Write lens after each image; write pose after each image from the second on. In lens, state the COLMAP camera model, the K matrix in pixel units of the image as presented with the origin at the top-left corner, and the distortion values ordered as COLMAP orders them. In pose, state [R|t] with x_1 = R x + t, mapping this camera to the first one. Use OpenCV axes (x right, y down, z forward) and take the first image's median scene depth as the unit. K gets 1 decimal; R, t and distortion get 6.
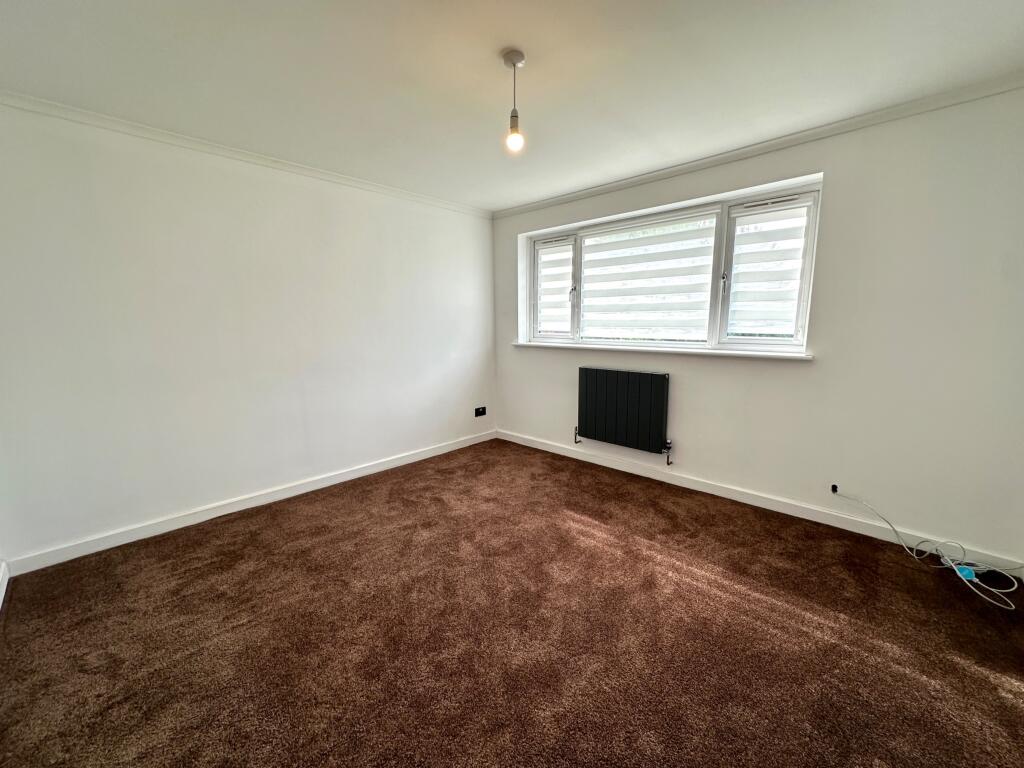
lens RADIAL K [[411.9, 0, 512.0], [0, 411.9, 382.4], [0, 0, 1]] dist [-0.001568, 0.000447]
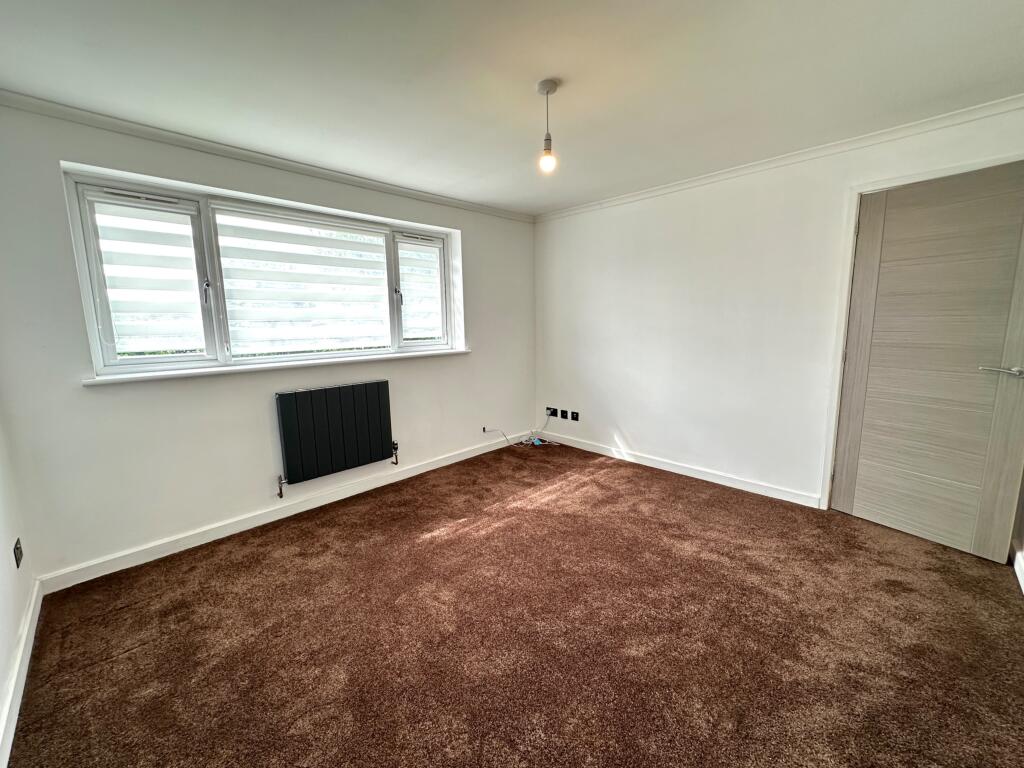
lens RADIAL K [[411.9, 0, 512.0], [0, 411.9, 382.4], [0, 0, 1]] dist [-0.001568, 0.000447]
pose [[0.022653, -0.139536, 0.989958, -0.639092], [0.168670, 0.976551, 0.133787, -0.098076], [-0.985412, 0.163946, 0.045657, 0.633508]]
